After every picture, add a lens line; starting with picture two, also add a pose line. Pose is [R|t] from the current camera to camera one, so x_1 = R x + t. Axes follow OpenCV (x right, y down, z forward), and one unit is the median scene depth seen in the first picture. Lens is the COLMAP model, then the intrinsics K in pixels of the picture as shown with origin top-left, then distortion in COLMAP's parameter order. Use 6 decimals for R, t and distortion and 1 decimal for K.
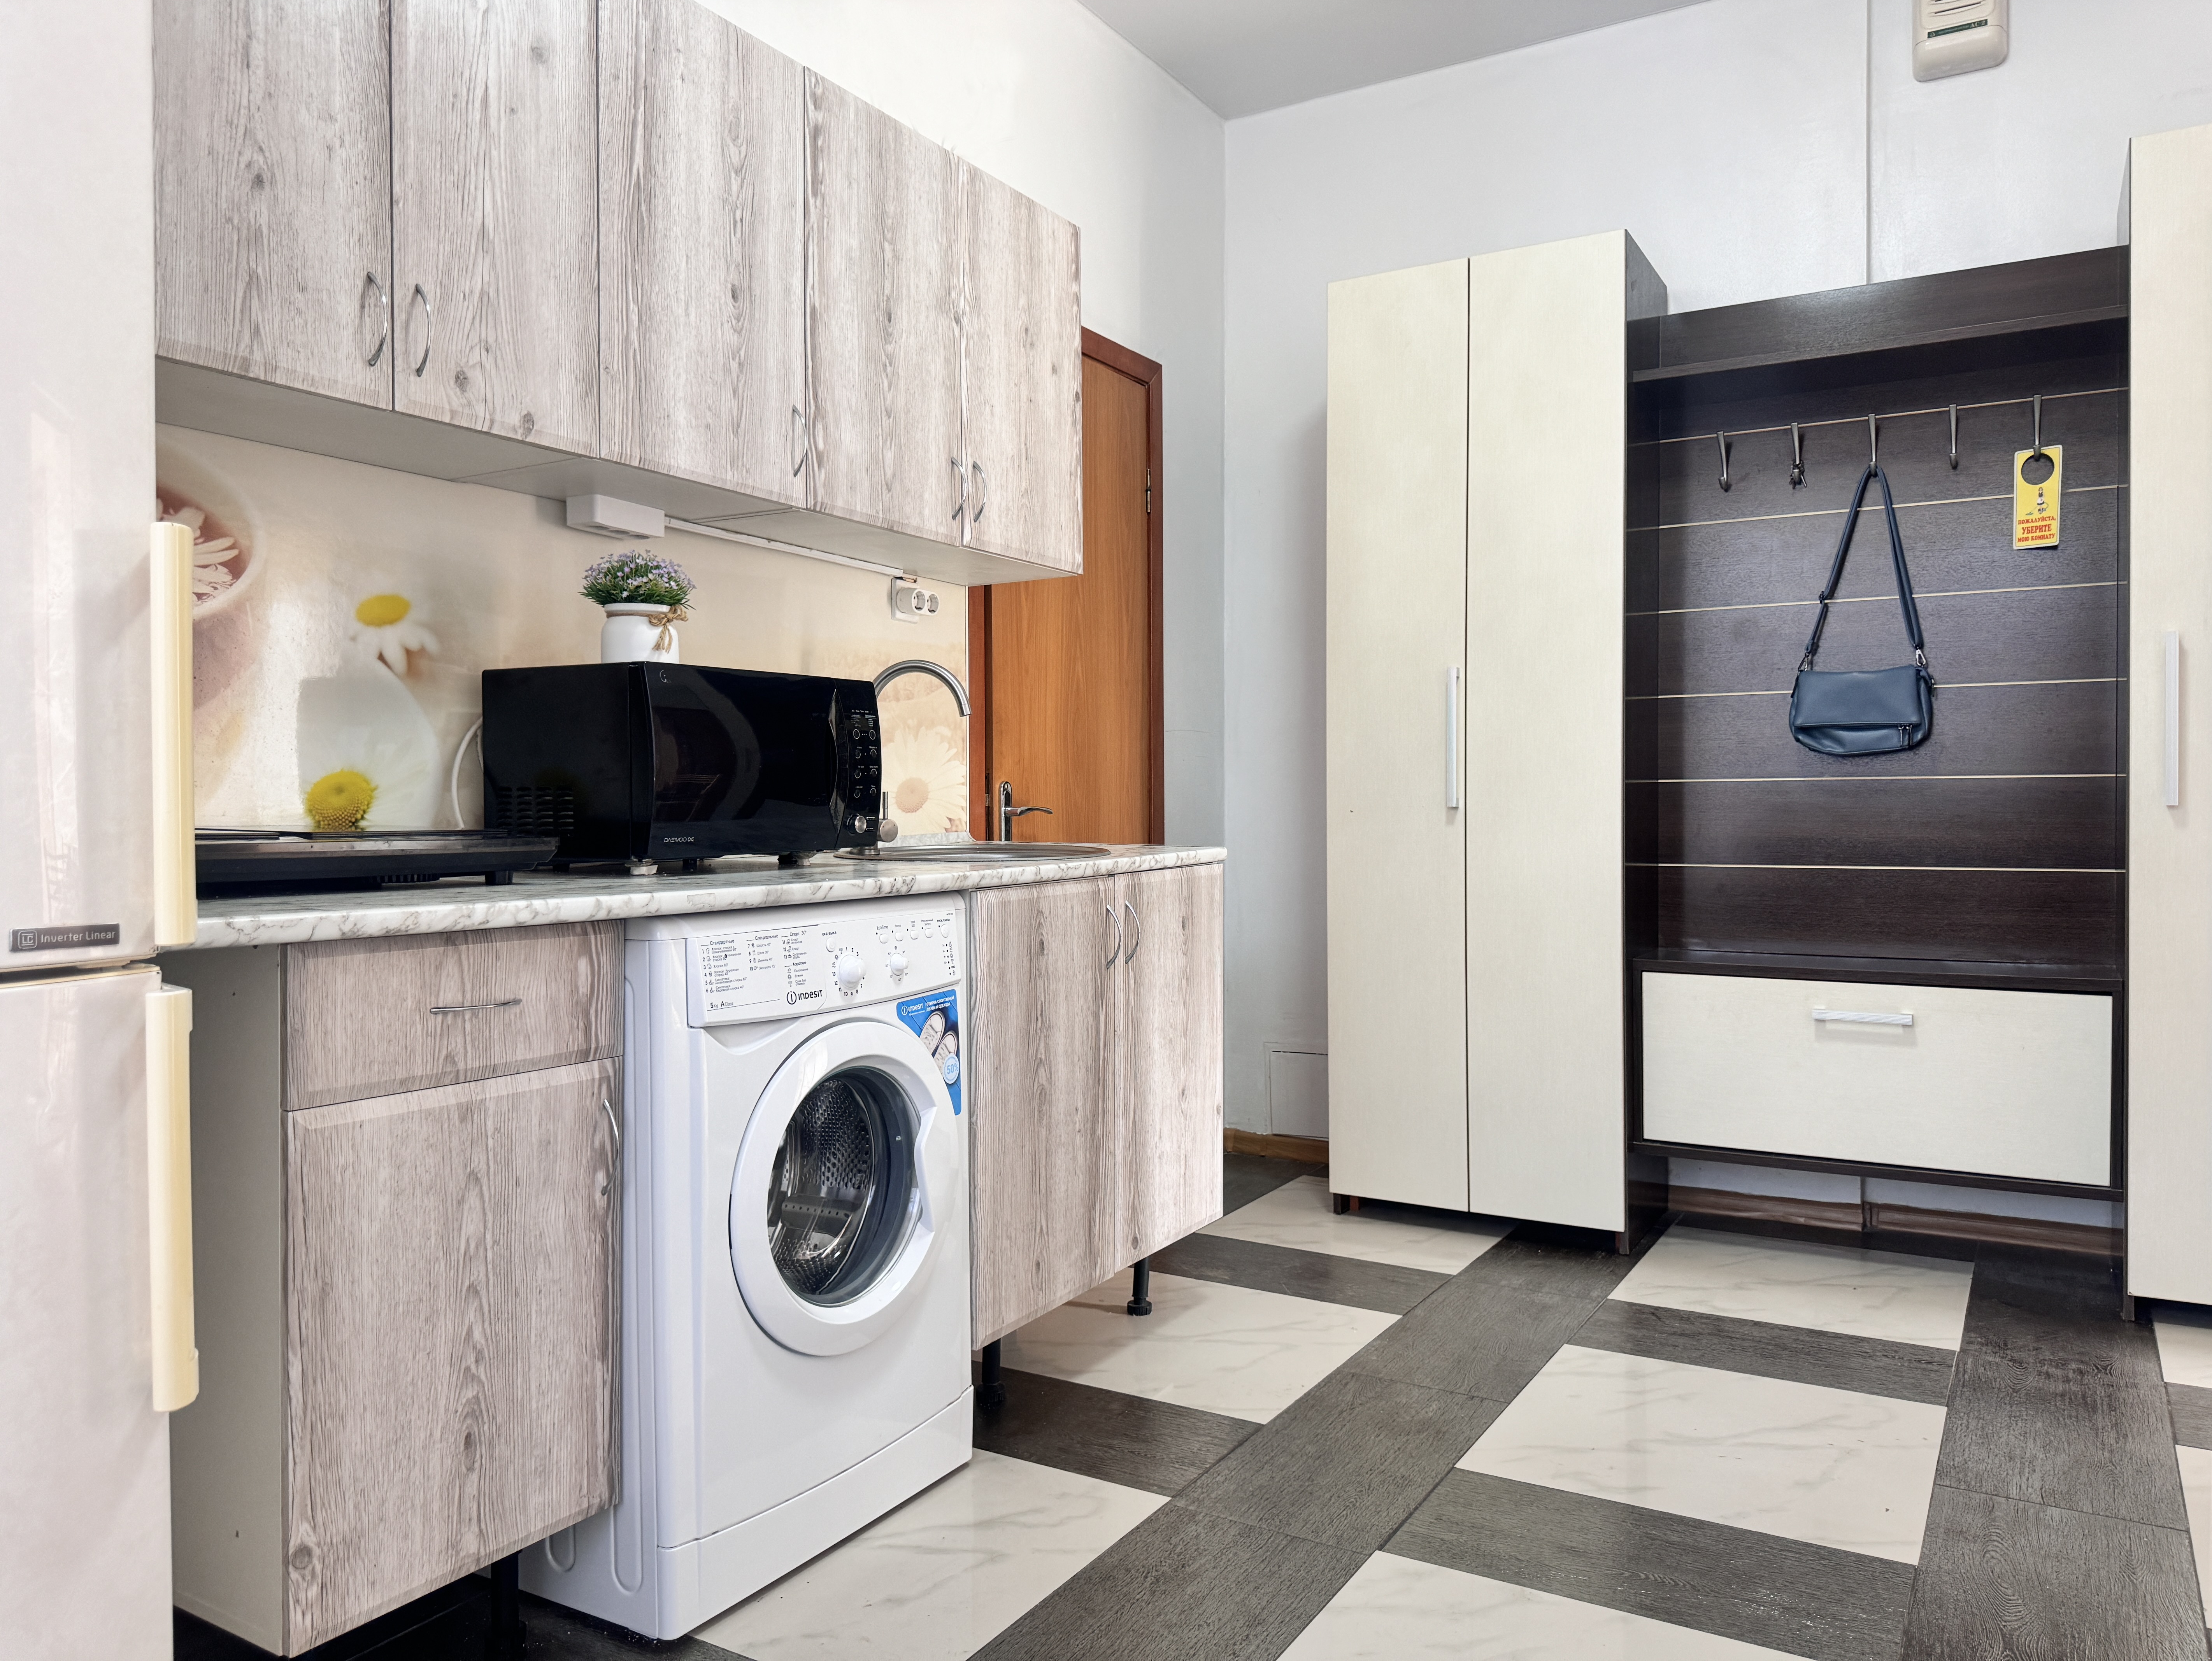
lens RADIAL K [[1586.4, 0, 1105.5], [0, 1586.4, 829.2], [0, 0, 1]] dist [0.011124, -0.021391]
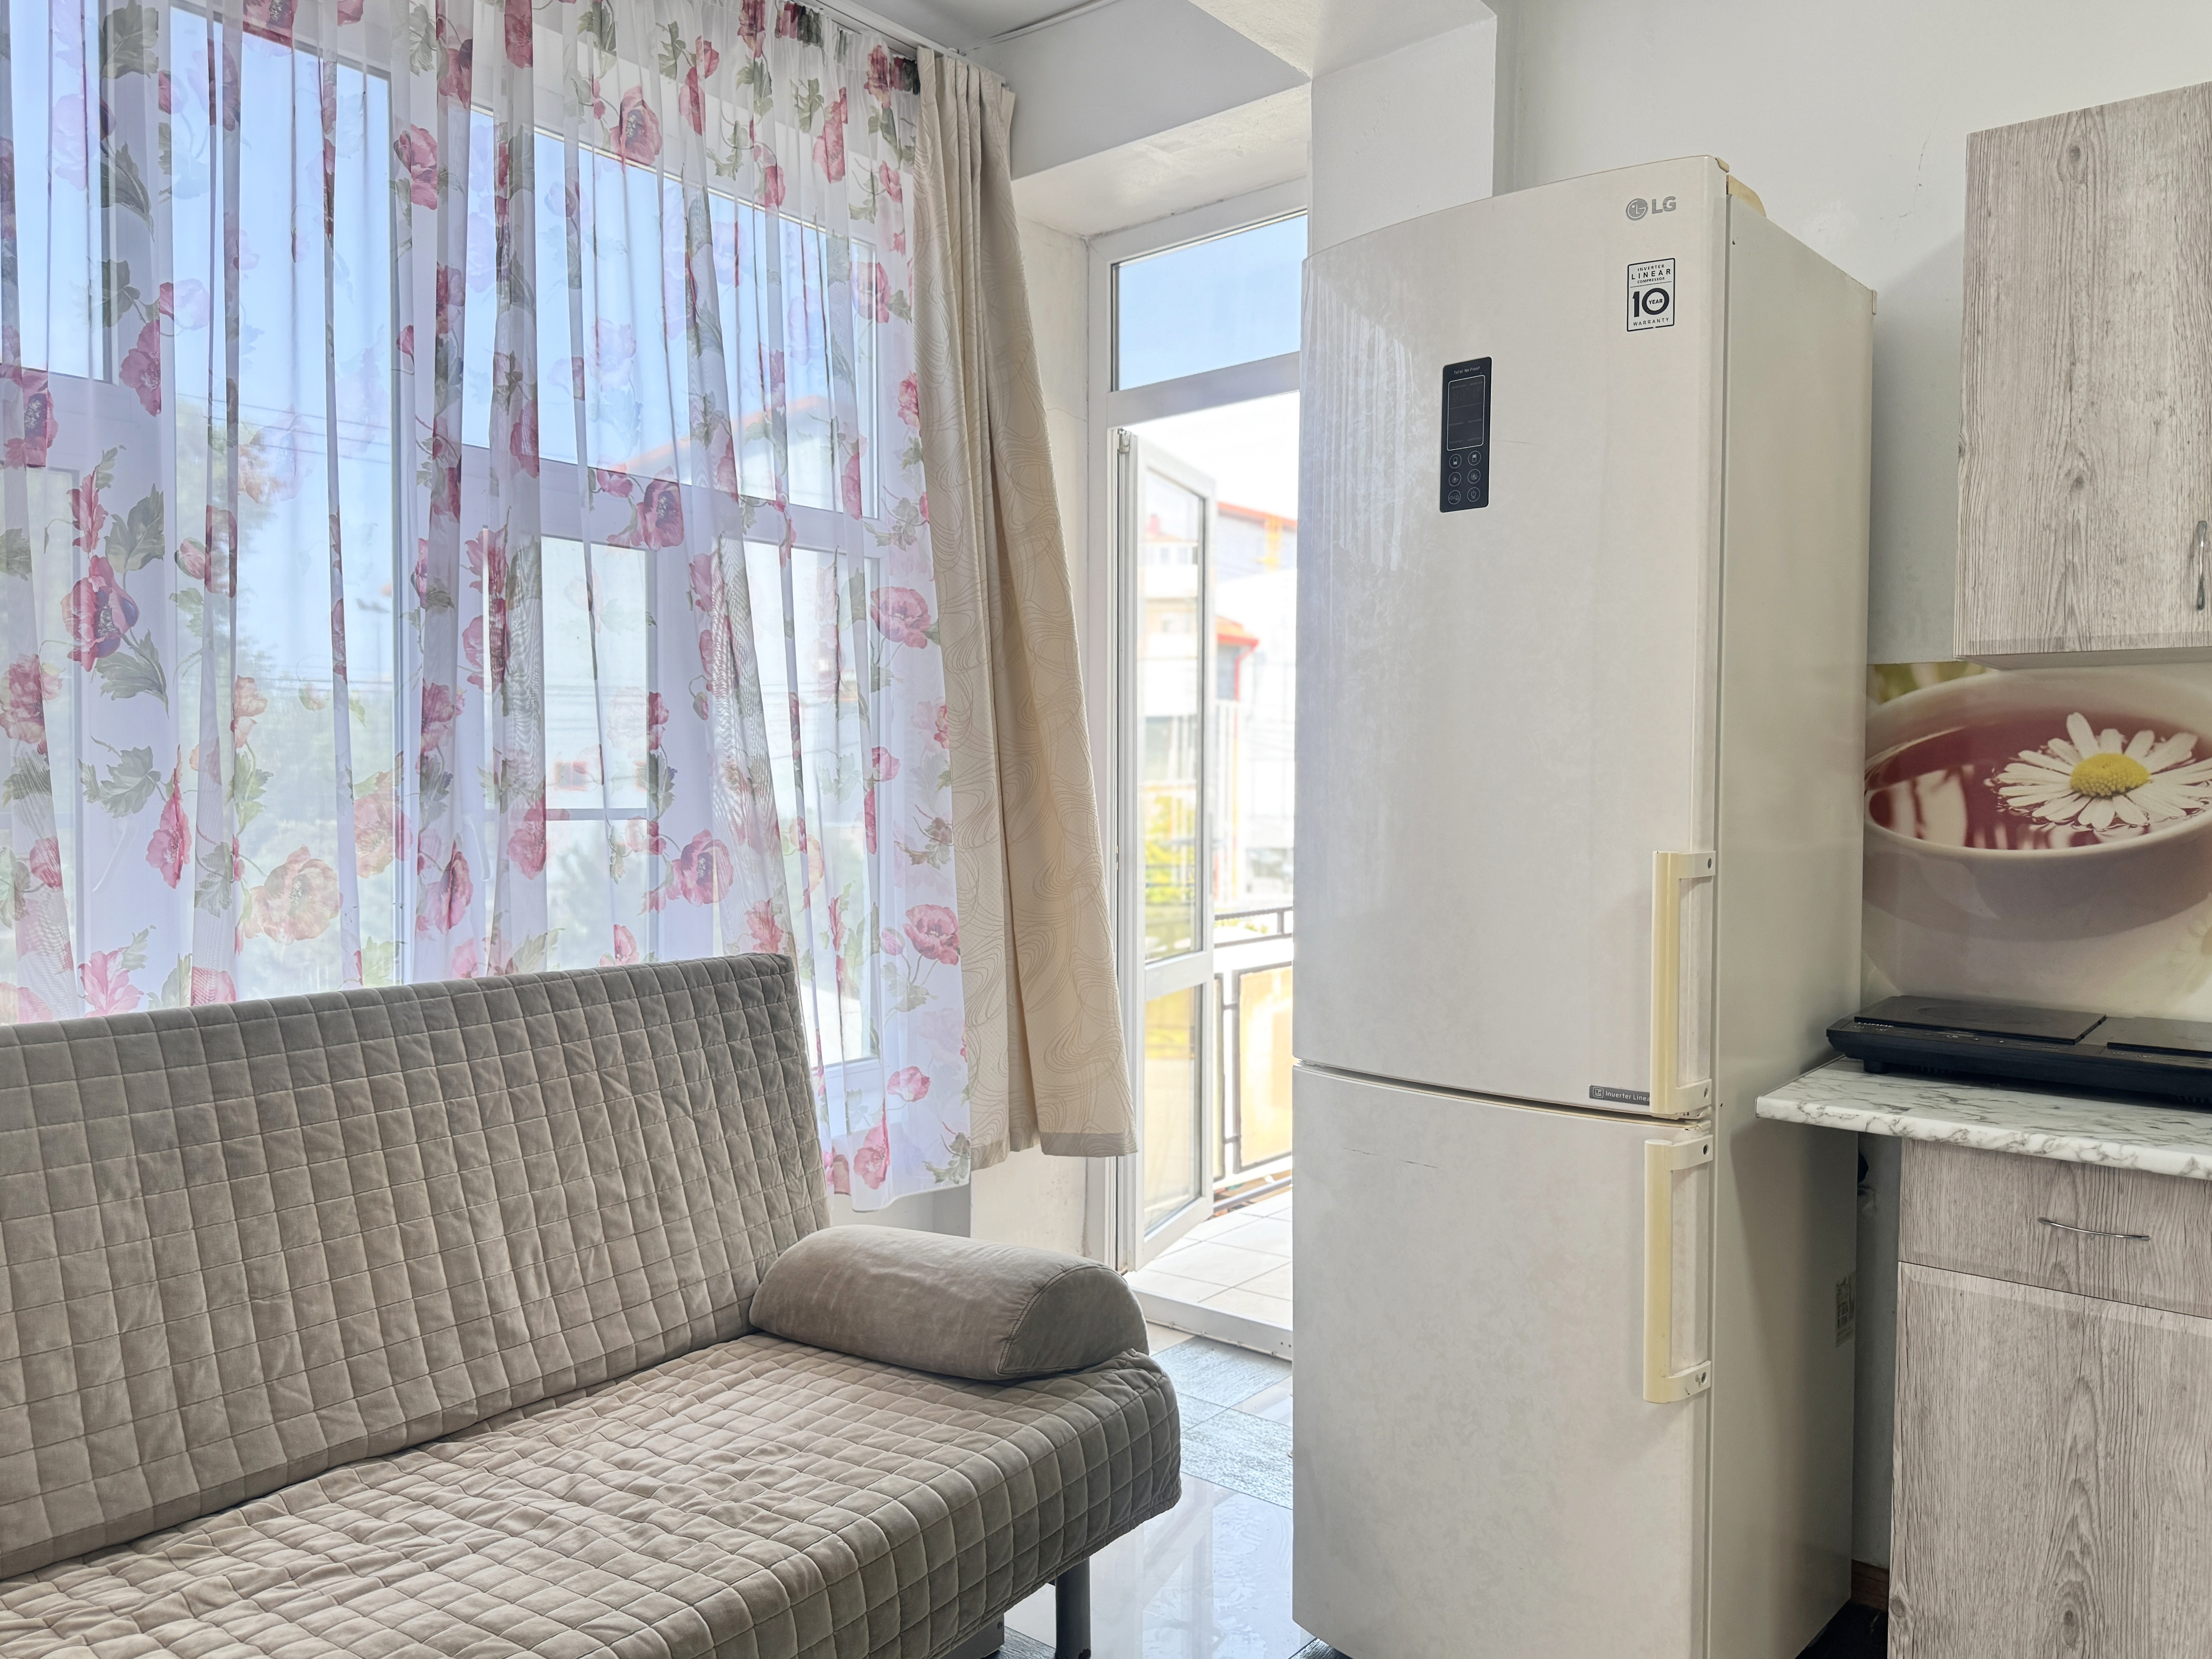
lens RADIAL K [[1586.7, 0, 1107.6], [0, 1586.7, 829.5], [0, 0, 1]] dist [0.011124, -0.021391]
pose [[-0.148948, 0.029405, -0.988408, 0.726022], [-0.023306, 0.999176, 0.033238, -0.171695], [0.988570, 0.027986, -0.148140, 0.463544]]
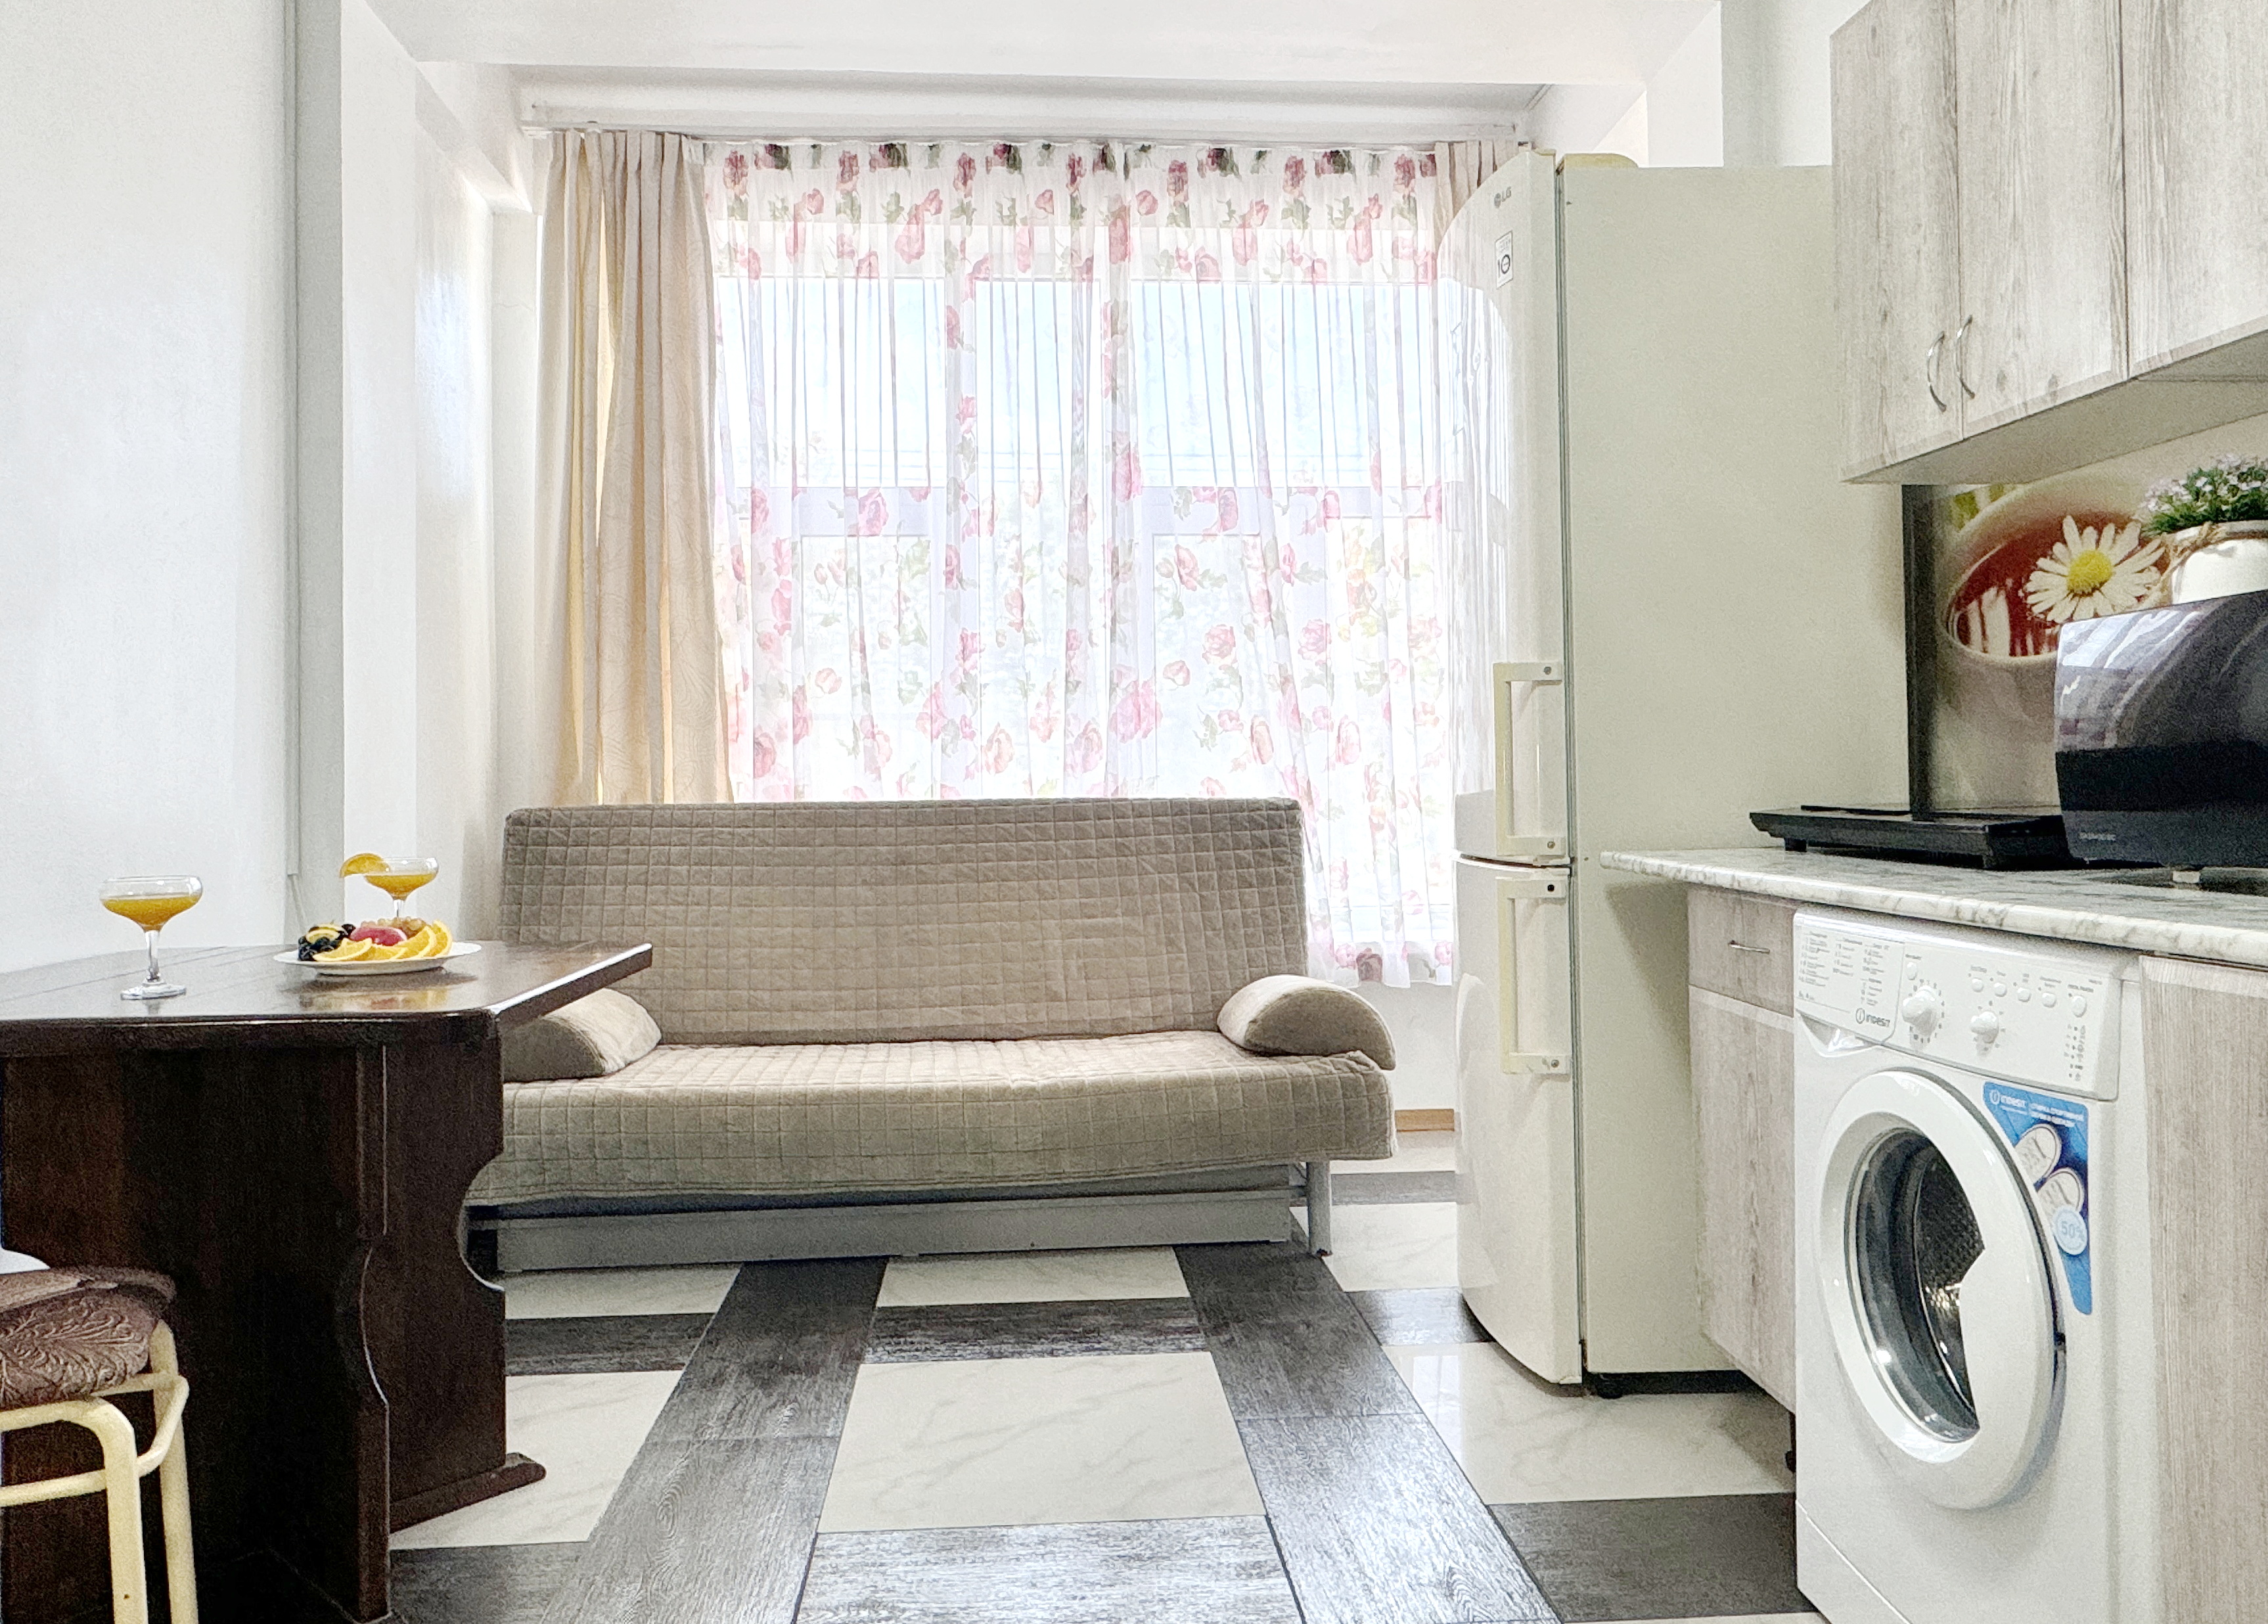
lens RADIAL K [[1523.4, 0, 1134.6], [0, 1523.4, 743.9], [0, 0, 1]] dist [-0.005856, -0.001328]
pose [[-0.813757, -0.000591, -0.581204, 0.697953], [0.003951, 0.999971, -0.006548, -0.045645], [0.581191, -0.007625, -0.813731, 1.633825]]
